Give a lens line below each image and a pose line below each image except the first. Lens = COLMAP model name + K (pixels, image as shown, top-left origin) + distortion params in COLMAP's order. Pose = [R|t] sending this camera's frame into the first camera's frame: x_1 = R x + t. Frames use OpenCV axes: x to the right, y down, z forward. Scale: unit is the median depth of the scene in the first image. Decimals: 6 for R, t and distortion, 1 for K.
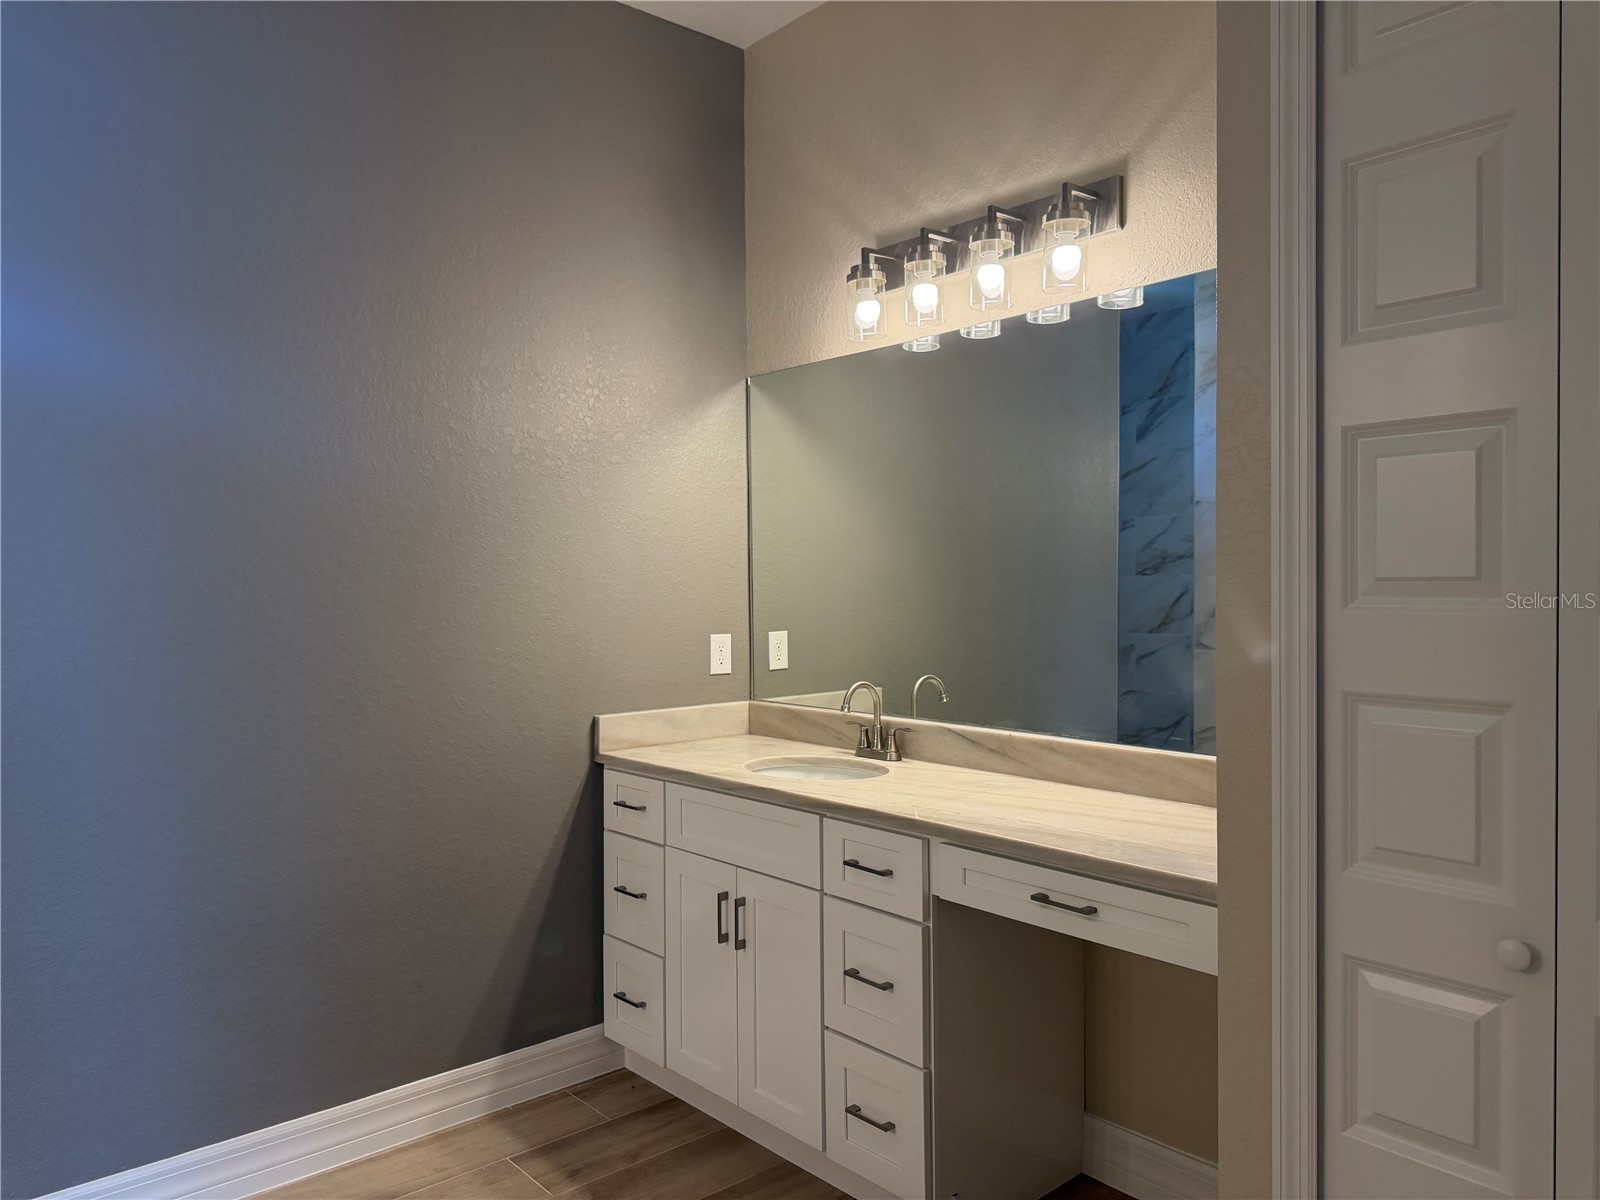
lens RADIAL K [[1123.7, 0, 794.5], [0, 1123.7, 604.6], [0, 0, 1]] dist [0.053429, -0.070372]
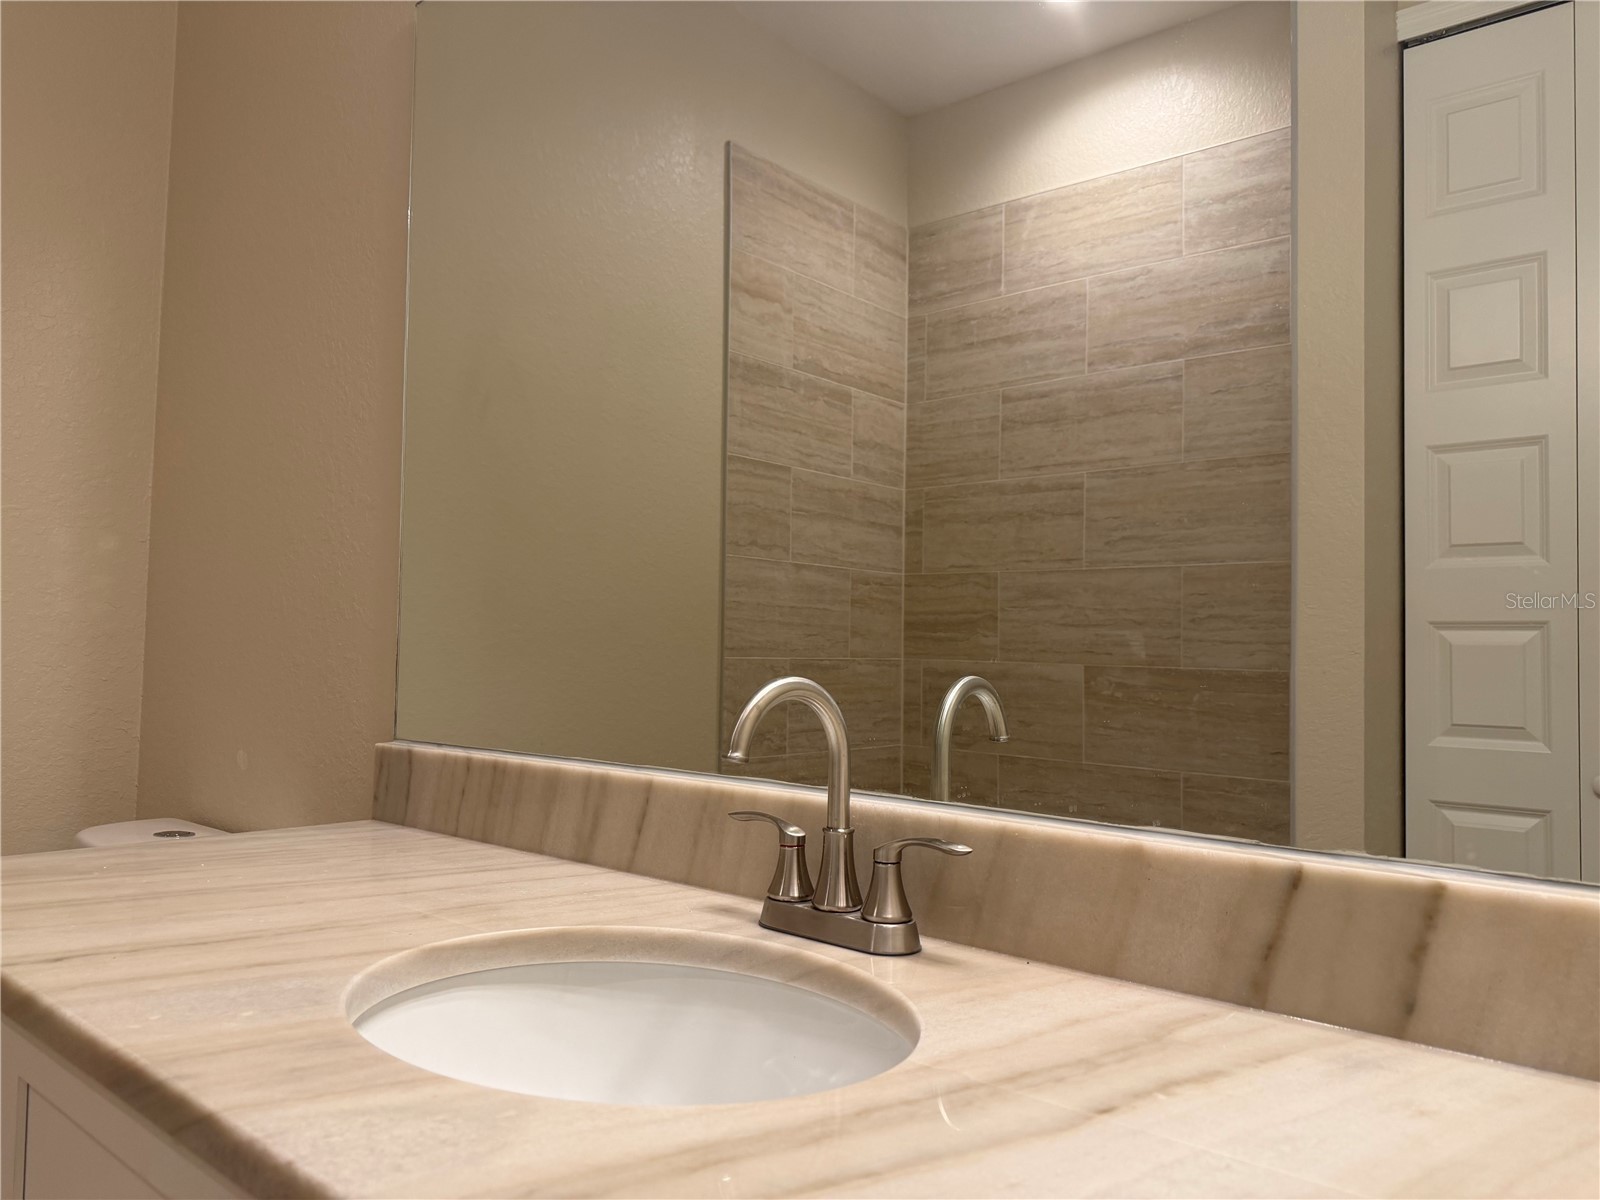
lens RADIAL K [[1123.7, 0, 794.5], [0, 1123.7, 604.6], [0, 0, 1]] dist [0.053429, -0.070372]
pose [[0.992626, 0.040543, 0.114234, 0.025408], [-0.032277, 0.996787, -0.073305, 0.070396], [-0.116839, 0.069077, 0.990746, 0.696385]]
